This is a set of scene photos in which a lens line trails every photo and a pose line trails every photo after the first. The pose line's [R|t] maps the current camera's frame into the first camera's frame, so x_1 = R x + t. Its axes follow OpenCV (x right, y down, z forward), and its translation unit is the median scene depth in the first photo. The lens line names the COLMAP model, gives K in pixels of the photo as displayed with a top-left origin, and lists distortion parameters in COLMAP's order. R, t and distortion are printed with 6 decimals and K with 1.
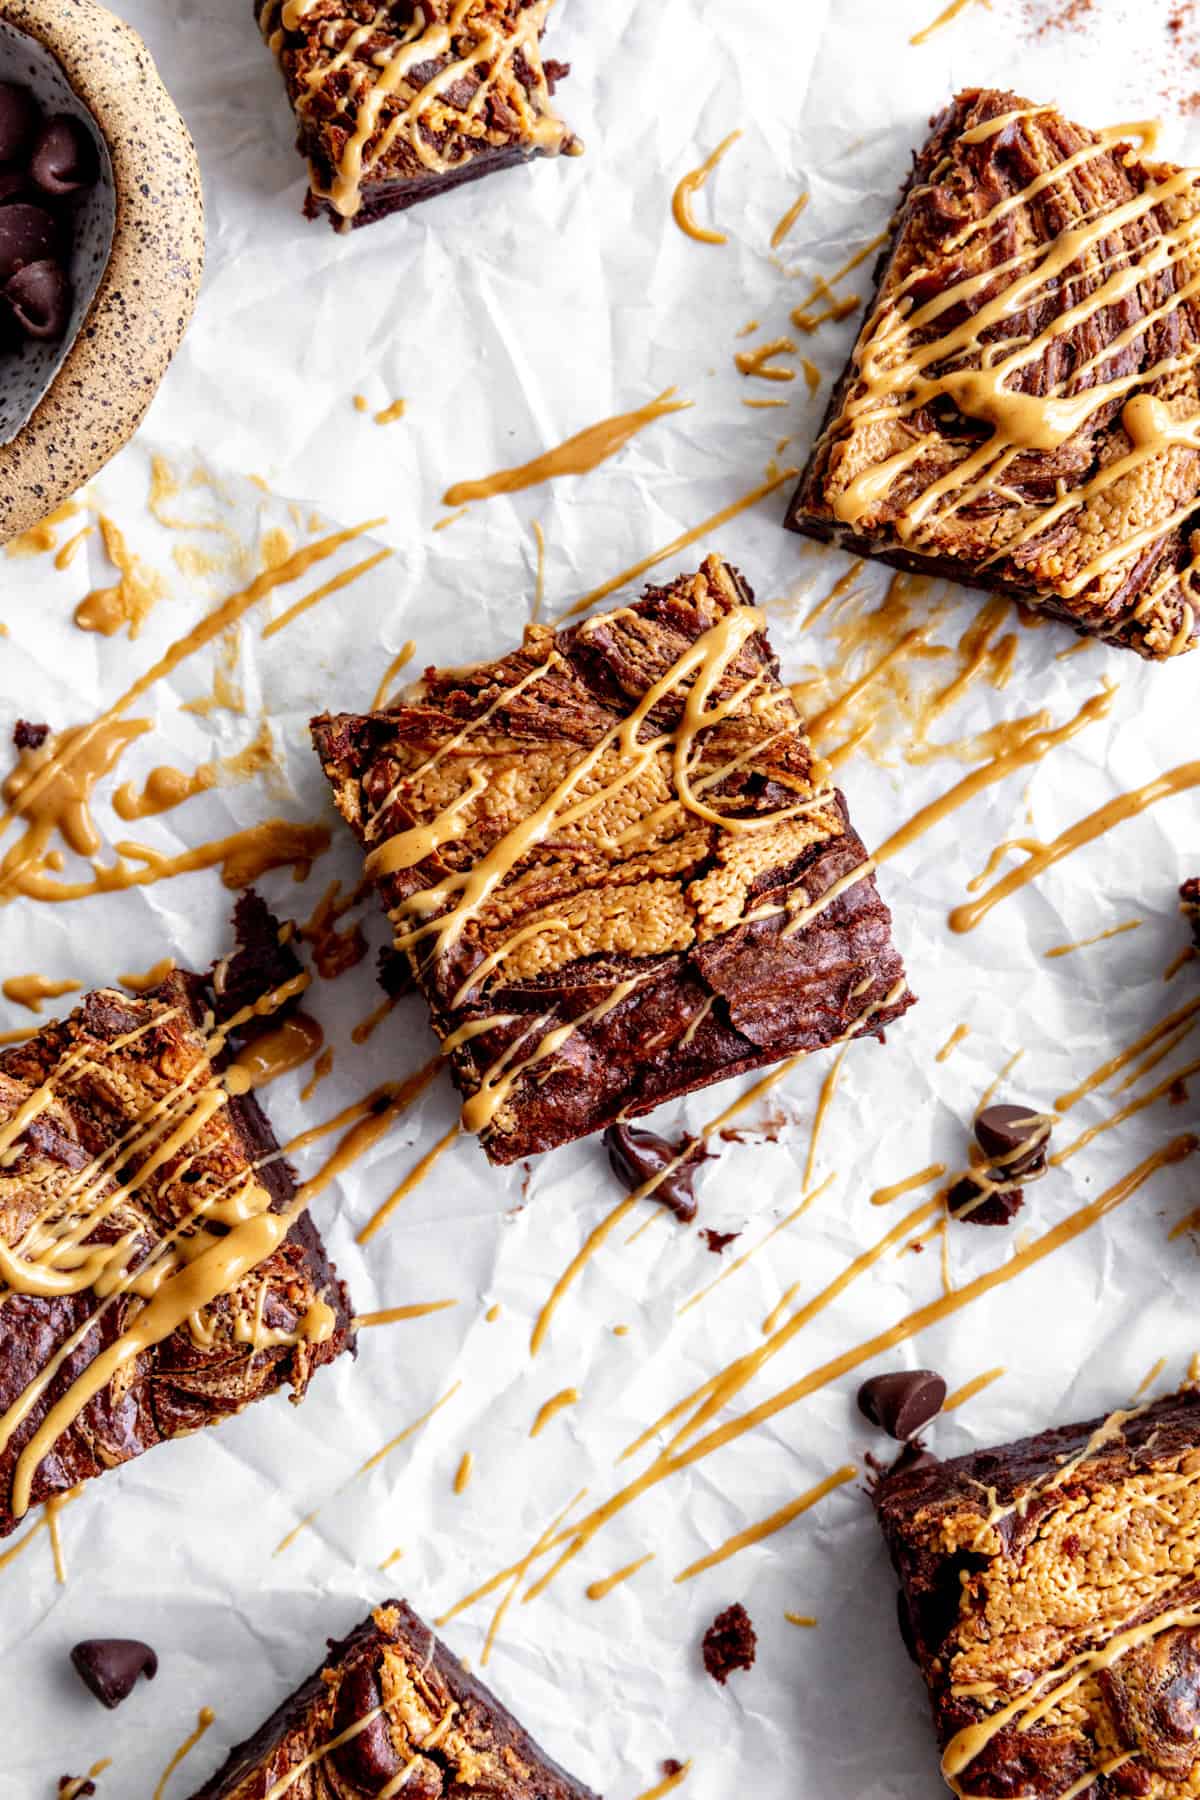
lens RADIAL K [[3509.1, 0, 600.2], [0, 3509.1, 902.1], [0, 0, 1]] dist [0.004774, 0.000000]
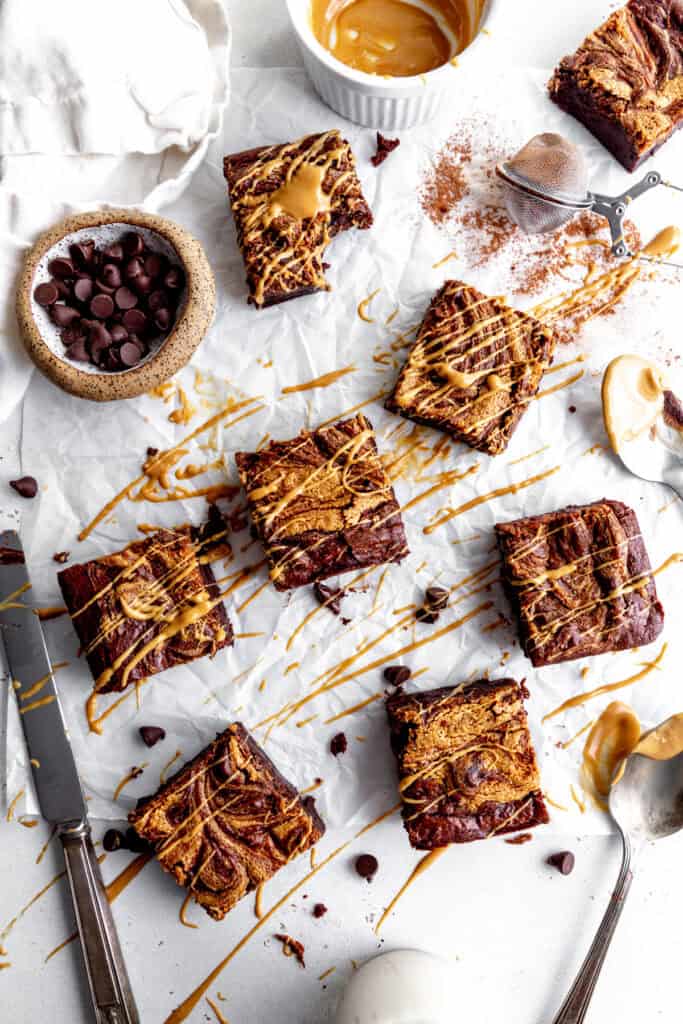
lens RADIAL K [[931.8, 0, 342.0], [0, 931.8, 509.7], [0, 0, 1]] dist [0.002041, 0.000000]
pose [[0.996382, 0.082806, -0.019132, 0.039994], [-0.083389, 0.996004, -0.031986, 0.021338], [0.016407, 0.033465, 0.999305, 0.127642]]
